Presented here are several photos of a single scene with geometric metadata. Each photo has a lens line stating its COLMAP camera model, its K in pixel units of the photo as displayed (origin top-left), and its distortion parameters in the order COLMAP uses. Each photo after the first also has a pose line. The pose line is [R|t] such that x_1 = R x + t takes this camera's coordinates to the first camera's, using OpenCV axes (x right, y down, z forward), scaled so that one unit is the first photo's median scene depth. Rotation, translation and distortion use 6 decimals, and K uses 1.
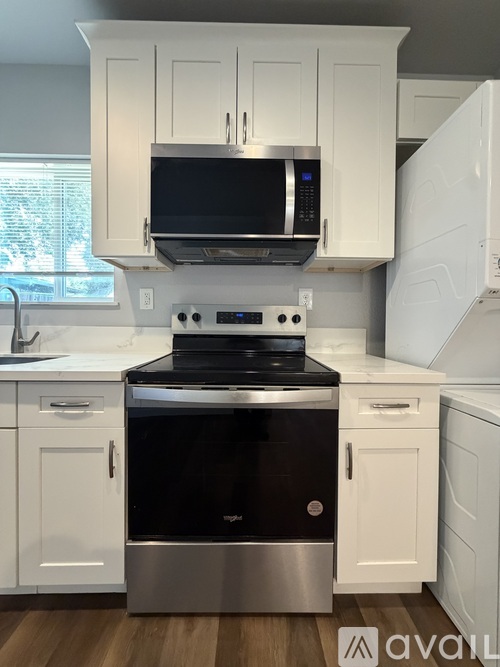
lens RADIAL K [[265.9, 0, 250.4], [0, 265.9, 331.1], [0, 0, 1]] dist [0.001010, -0.000083]
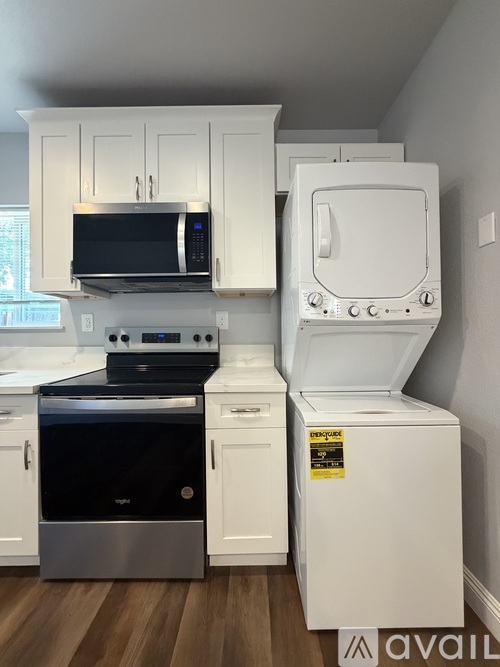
lens RADIAL K [[265.9, 0, 250.1], [0, 265.9, 331.2], [0, 0, 1]] dist [0.001010, -0.000083]
pose [[0.999690, -0.018750, -0.016379, 0.456224], [0.018264, 0.999404, -0.029305, -0.045885], [0.016919, 0.028996, 0.999436, -0.220517]]
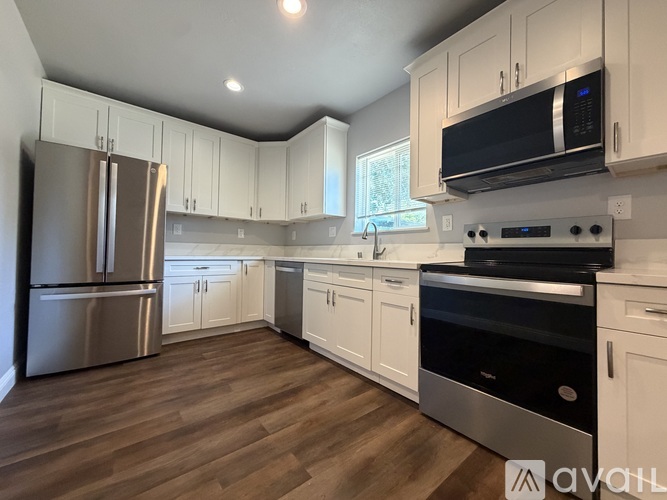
lens RADIAL K [[265.9, 0, 330.8], [0, 265.9, 248.9], [0, 0, 1]] dist [0.001010, -0.000083]
pose [[0.612485, -0.011377, -0.790401, 0.414994], [-0.027124, 0.999005, -0.035397, 0.099321], [0.790017, 0.043119, 0.611567, -0.392097]]
